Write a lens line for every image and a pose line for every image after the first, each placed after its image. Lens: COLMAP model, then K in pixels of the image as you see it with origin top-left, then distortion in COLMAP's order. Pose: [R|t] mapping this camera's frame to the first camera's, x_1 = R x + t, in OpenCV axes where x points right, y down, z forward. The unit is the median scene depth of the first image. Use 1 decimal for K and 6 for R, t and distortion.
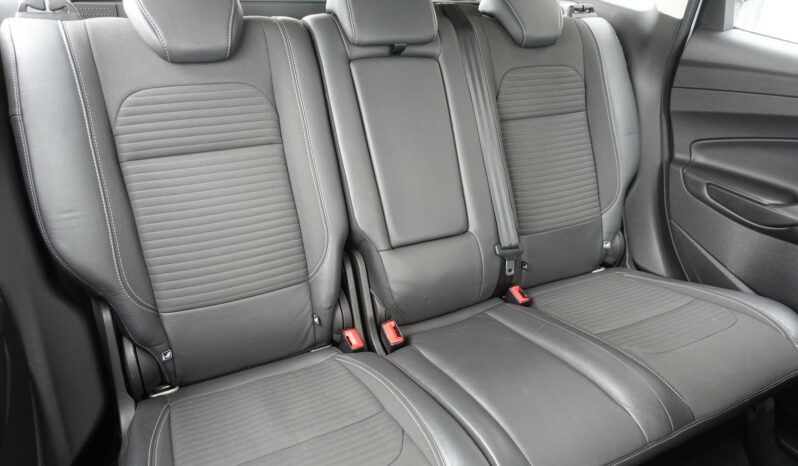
lens RADIAL K [[550.6, 0, 399.7], [0, 550.6, 229.6], [0, 0, 1]] dist [-0.004982, 0.005250]
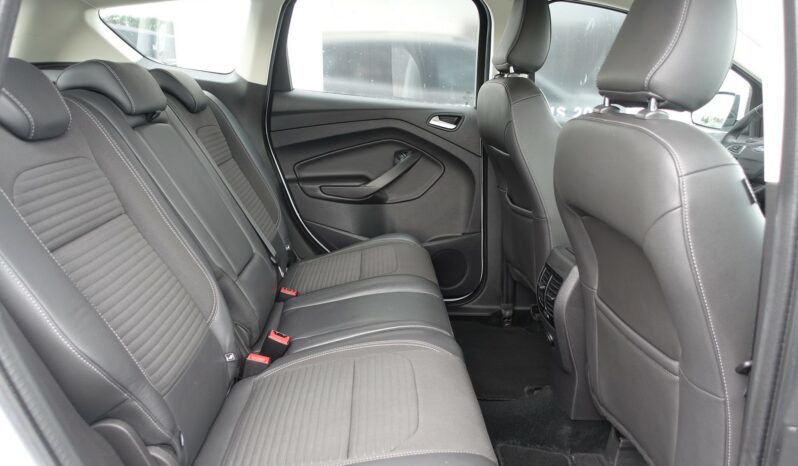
lens RADIAL K [[550.6, 0, 399.7], [0, 550.6, 229.6], [0, 0, 1]] dist [-0.004982, 0.005250]
pose [[0.412299, -0.288790, 0.864066, -0.734234], [0.467593, 0.881059, 0.071351, 0.021430], [-0.781899, 0.374613, 0.498296, 0.130135]]
